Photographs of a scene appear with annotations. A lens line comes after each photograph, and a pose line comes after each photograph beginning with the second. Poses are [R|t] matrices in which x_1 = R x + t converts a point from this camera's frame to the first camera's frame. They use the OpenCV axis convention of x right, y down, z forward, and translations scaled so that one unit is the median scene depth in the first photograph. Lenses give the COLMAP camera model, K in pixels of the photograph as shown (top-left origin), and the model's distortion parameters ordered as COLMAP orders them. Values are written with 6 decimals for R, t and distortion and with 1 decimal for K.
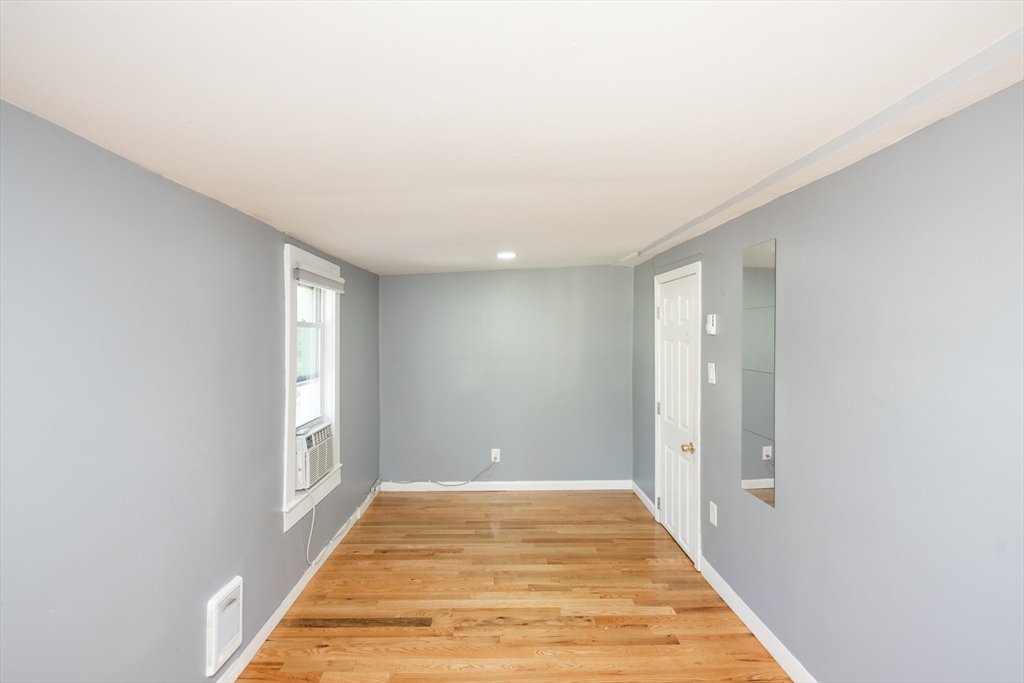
lens RADIAL K [[503.1, 0, 511.1], [0, 503.1, 334.5], [0, 0, 1]] dist [-0.000735, -0.000109]
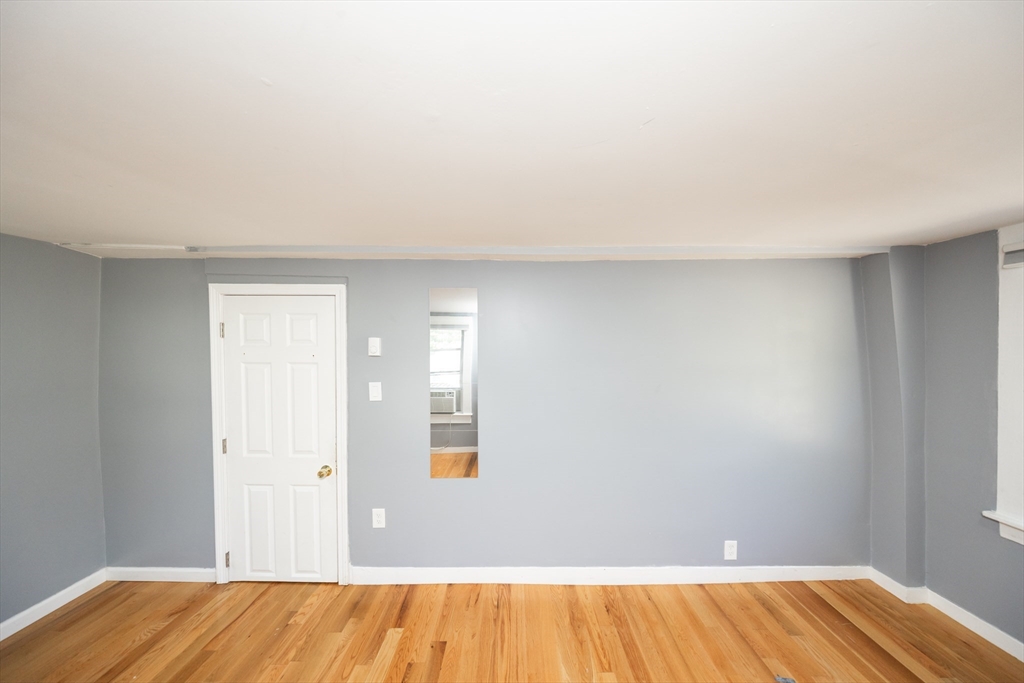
lens RADIAL K [[304.3, 0, 513.7], [0, 304.3, 352.2], [0, 0, 1]] dist [0.000804, 0.000028]
pose [[0.025118, -0.005252, 0.999671, -0.253514], [0.003652, 0.999980, 0.005162, -0.009372], [-0.999678, 0.003521, 0.025136, 0.674119]]
